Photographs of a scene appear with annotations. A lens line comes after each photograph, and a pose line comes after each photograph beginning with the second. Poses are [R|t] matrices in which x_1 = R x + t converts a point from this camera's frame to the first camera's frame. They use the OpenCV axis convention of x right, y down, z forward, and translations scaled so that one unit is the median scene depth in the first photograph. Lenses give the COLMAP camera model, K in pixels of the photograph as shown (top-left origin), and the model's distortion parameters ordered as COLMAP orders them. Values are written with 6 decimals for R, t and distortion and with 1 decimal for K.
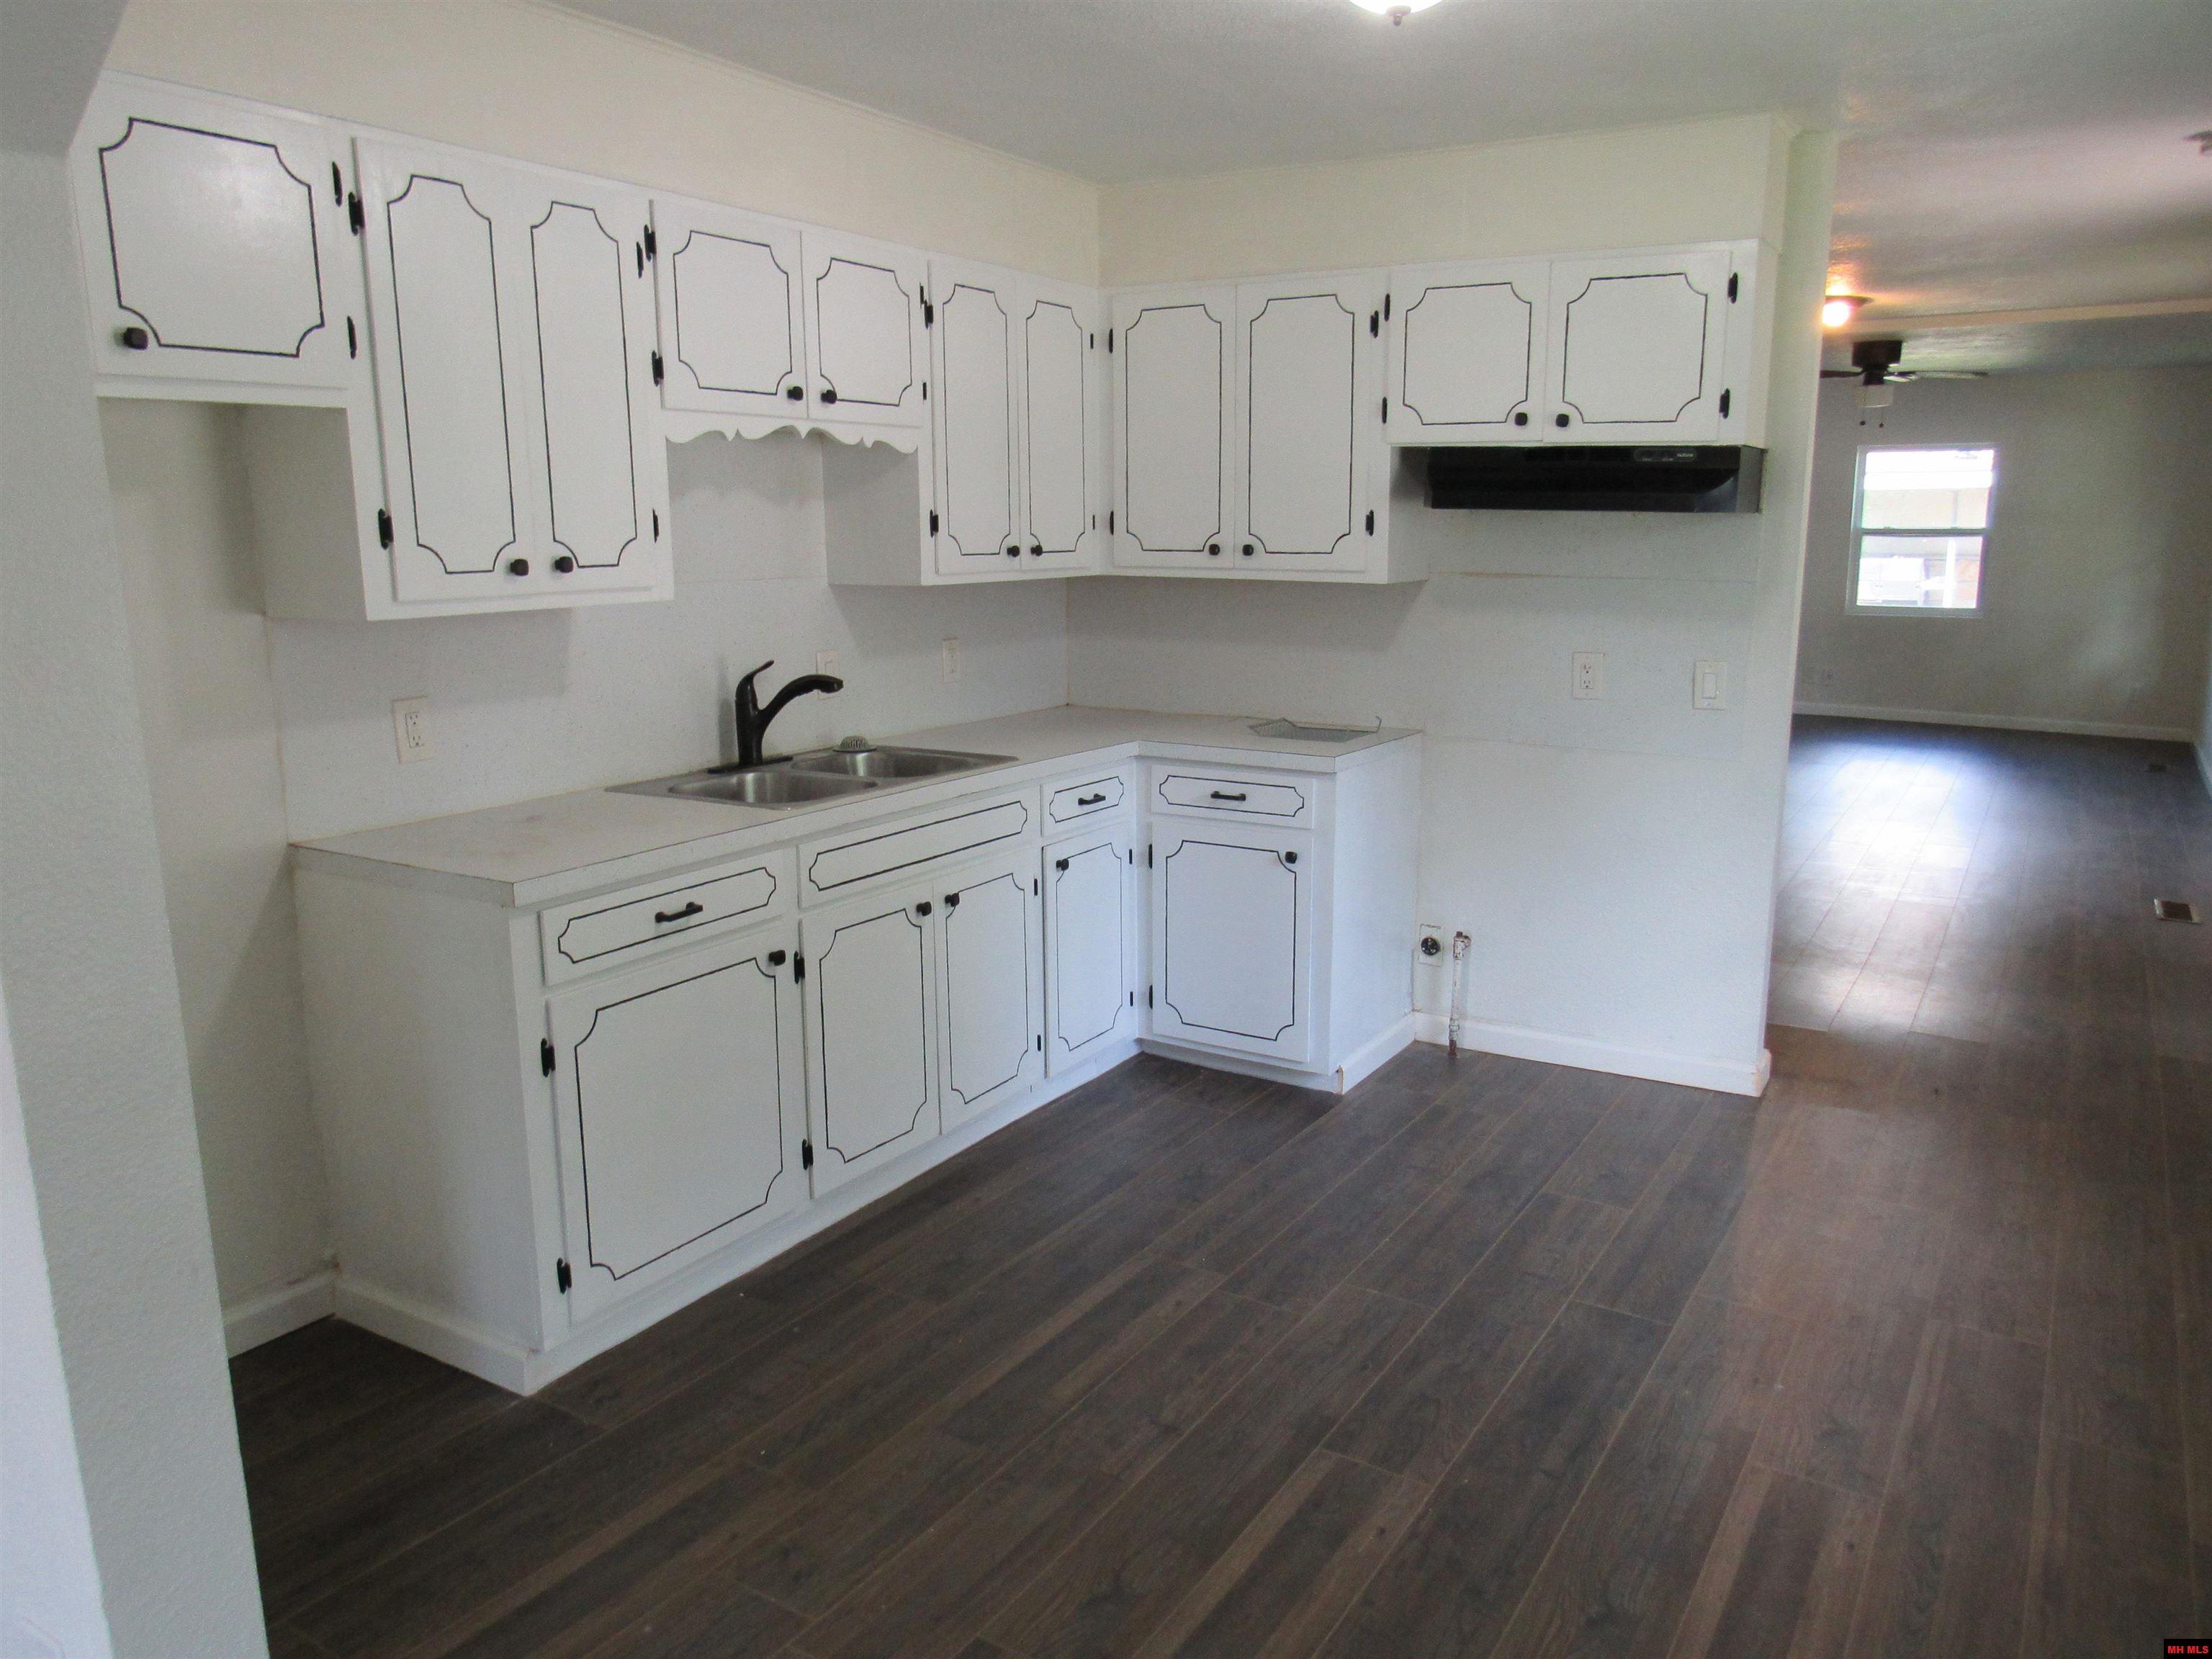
lens RADIAL K [[1575.8, 0, 1099.2], [0, 1575.8, 831.3], [0, 0, 1]] dist [-0.037811, 0.009203]
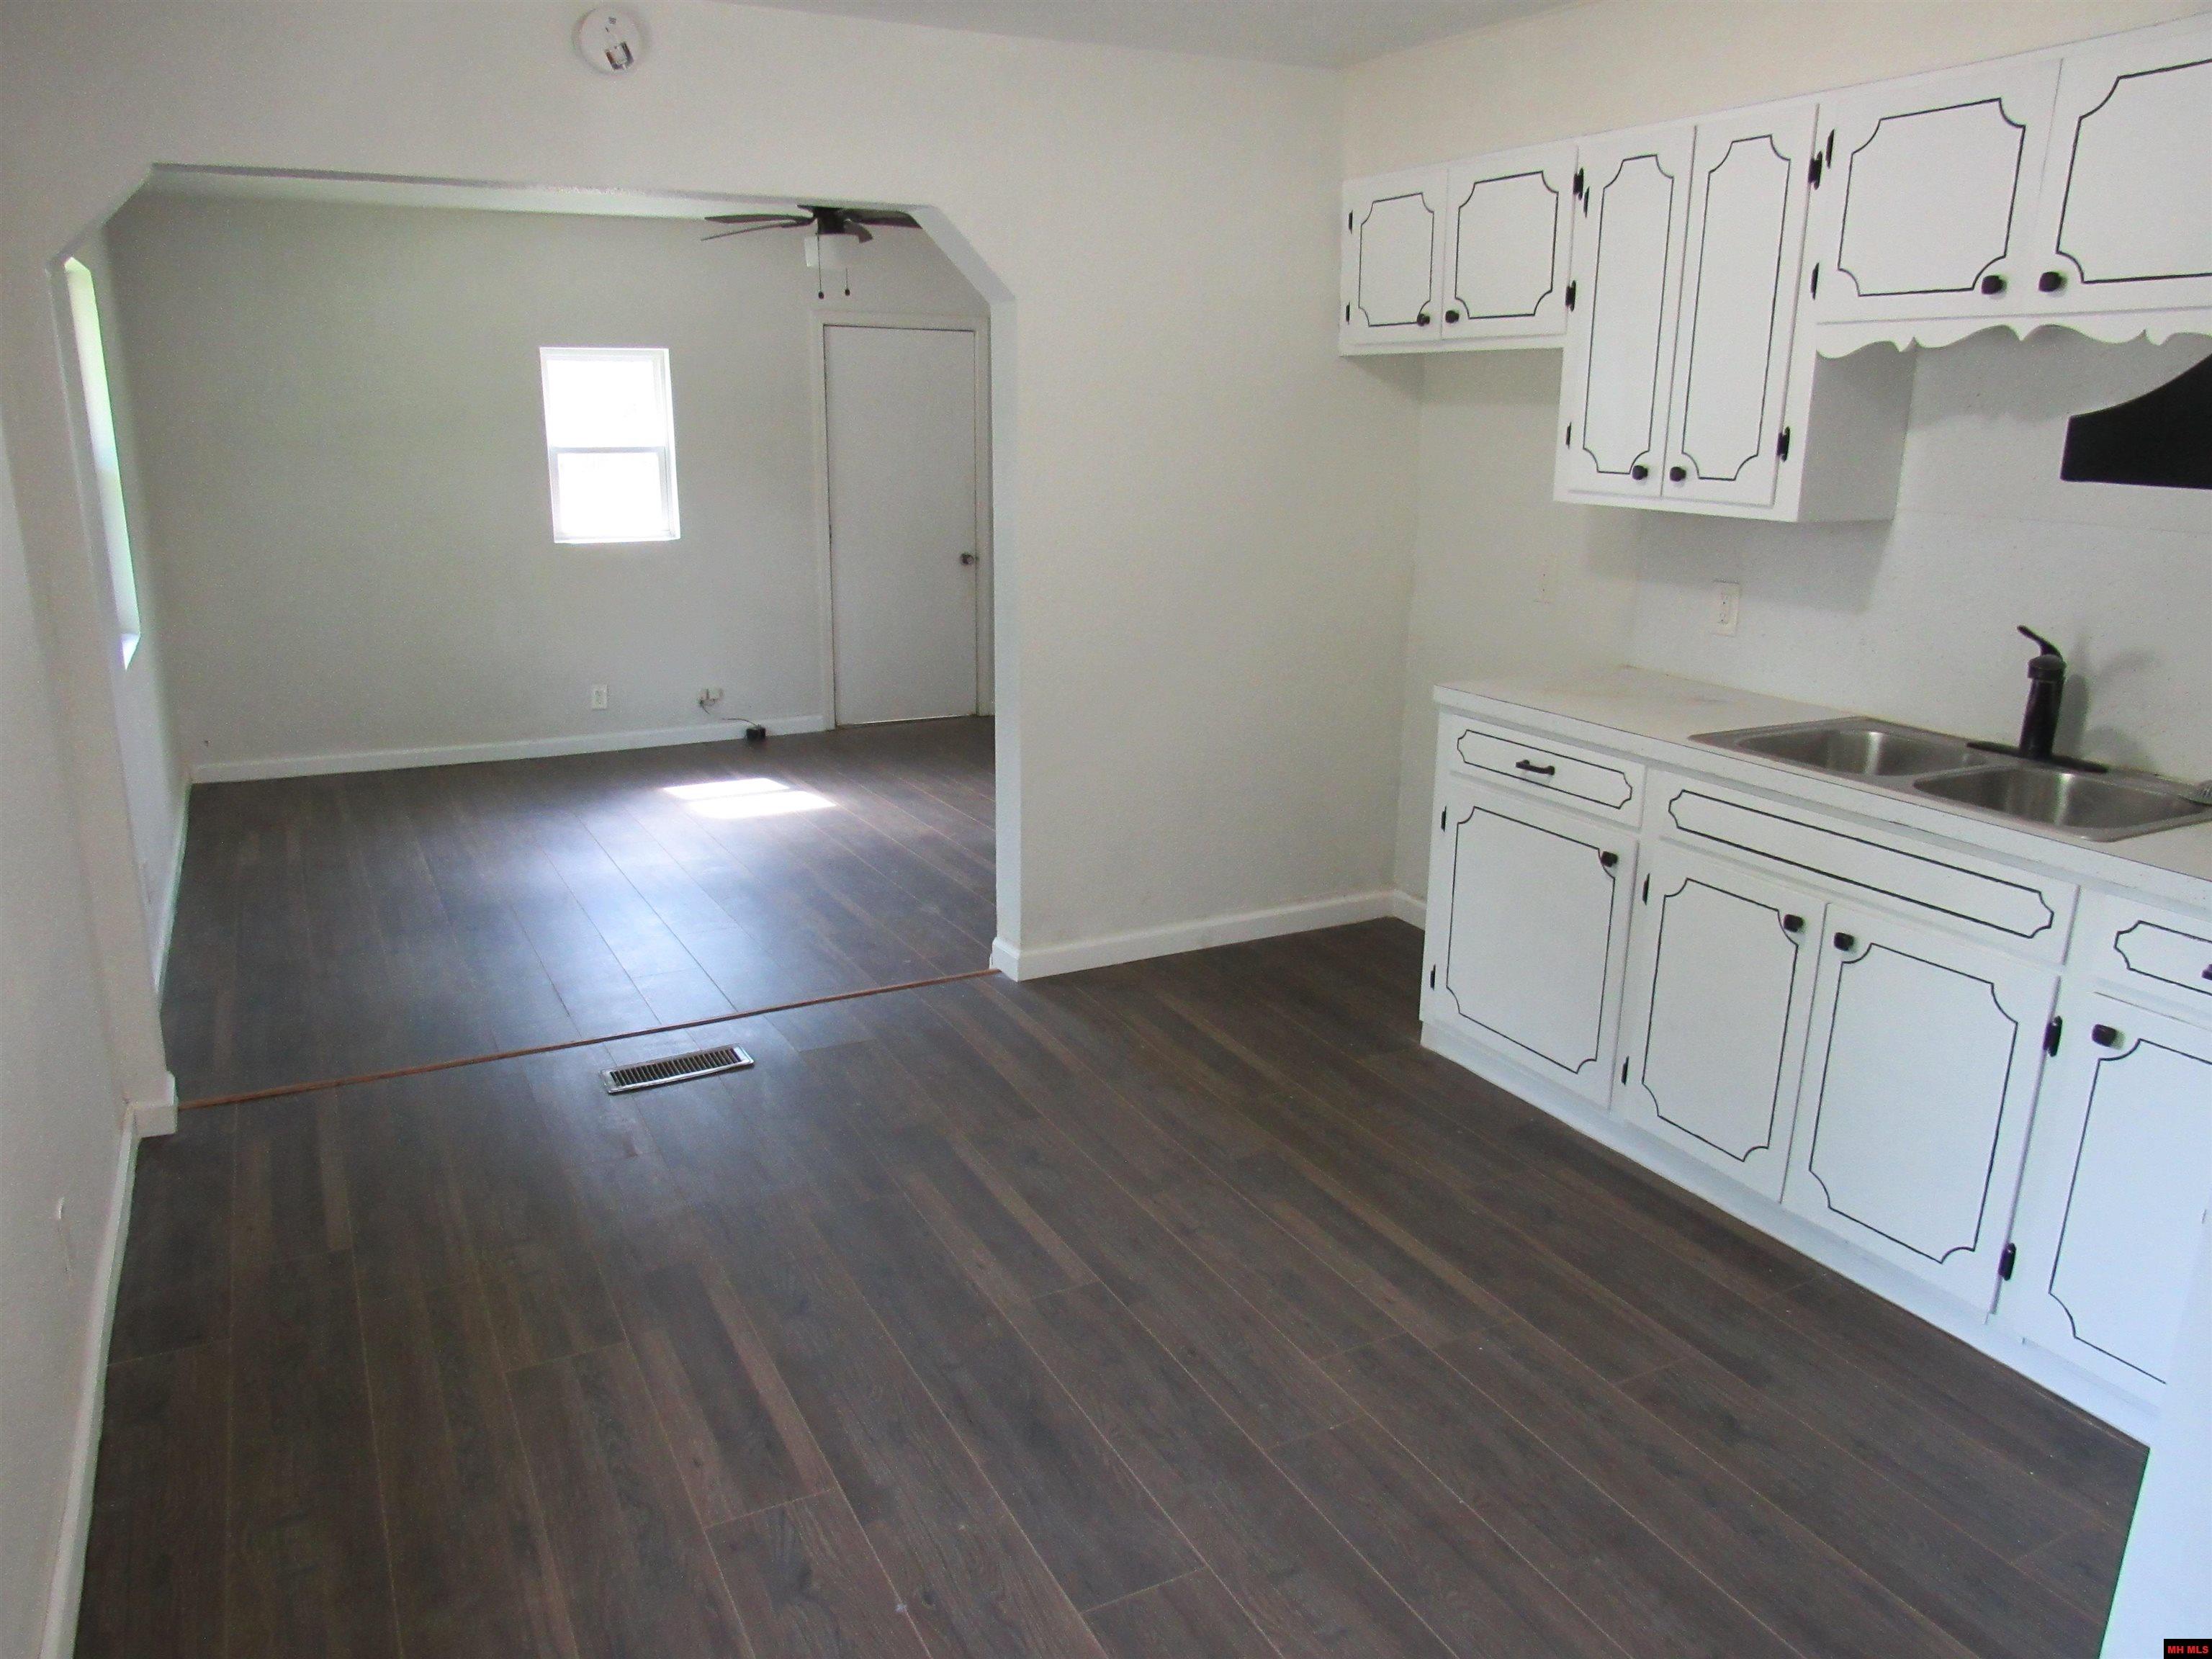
lens RADIAL K [[1575.8, 0, 1107.7], [0, 1575.8, 866.5], [0, 0, 1]] dist [-0.037811, 0.009203]
pose [[-0.500021, 0.244015, -0.830925, 0.877298], [-0.178356, 0.909898, 0.374534, -0.260657], [0.847448, 0.335475, -0.411446, 1.203747]]
